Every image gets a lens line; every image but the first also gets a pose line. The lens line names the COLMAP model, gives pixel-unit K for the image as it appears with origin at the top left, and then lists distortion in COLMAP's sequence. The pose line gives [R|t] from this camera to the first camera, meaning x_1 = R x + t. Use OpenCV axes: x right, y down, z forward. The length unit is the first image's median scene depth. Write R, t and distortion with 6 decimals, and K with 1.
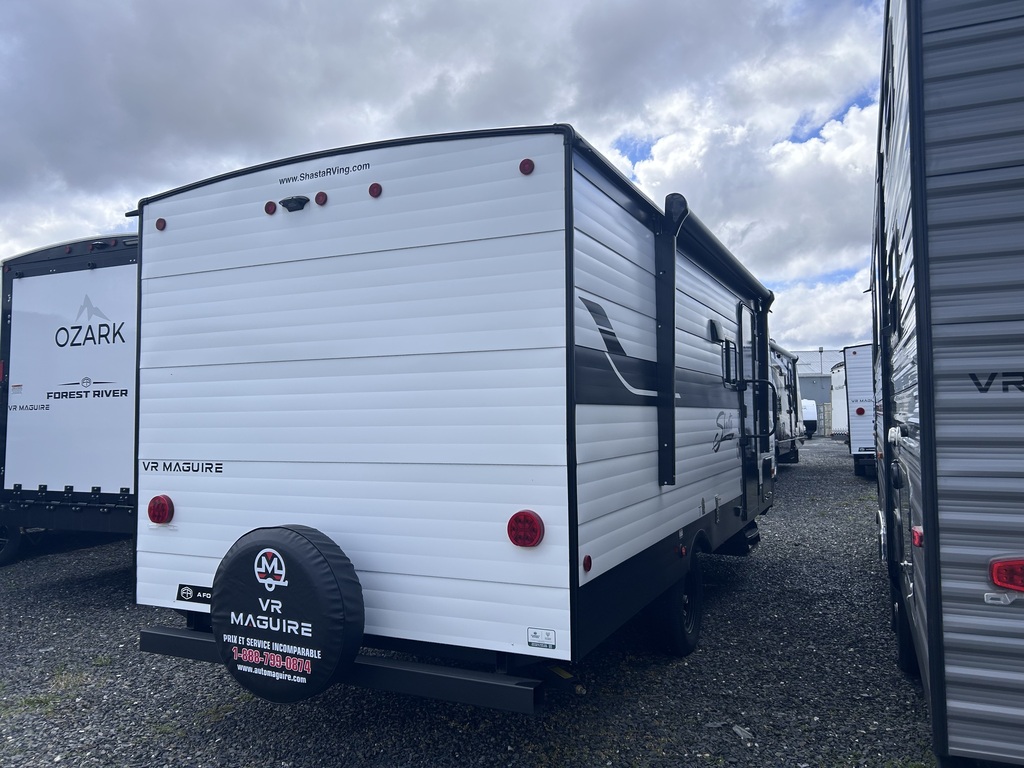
lens RADIAL K [[769.6, 0, 512.0], [0, 769.6, 384.0], [0, 0, 1]] dist [0.045701, -0.042037]
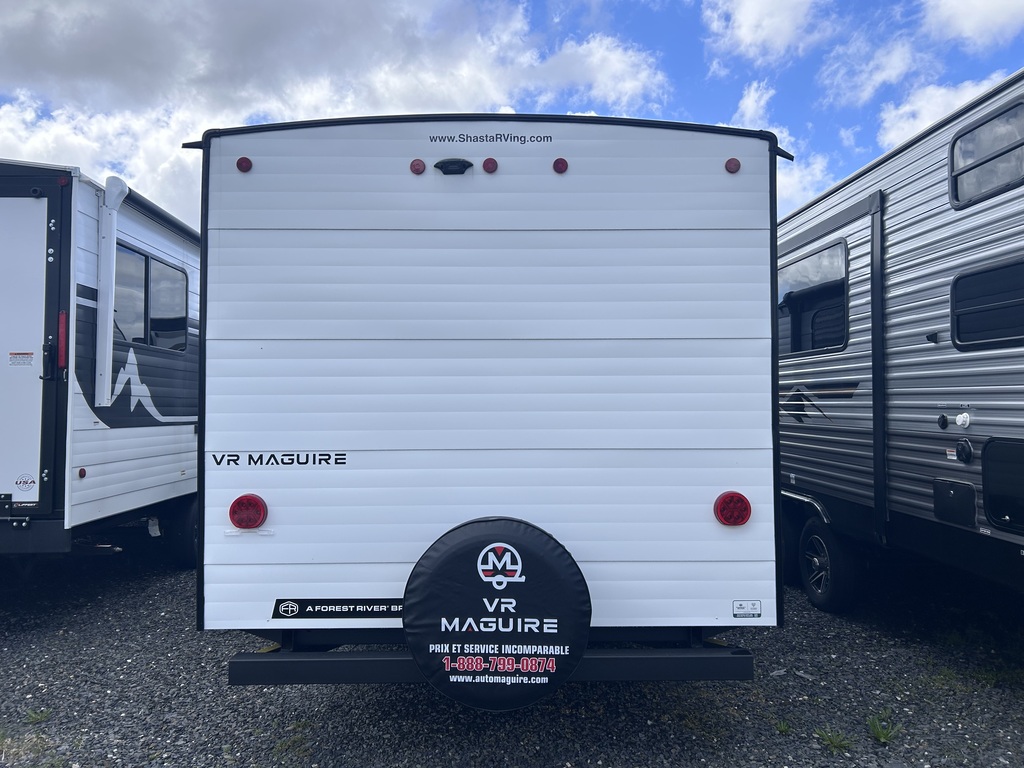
lens RADIAL K [[752.9, 0, 504.3], [0, 752.9, 386.9], [0, 0, 1]] dist [0.083247, -0.098676]
pose [[0.898587, 0.019653, 0.438354, -0.700026], [-0.025110, 0.999663, 0.006655, 0.021048], [-0.438076, -0.016988, 0.898778, 0.192960]]
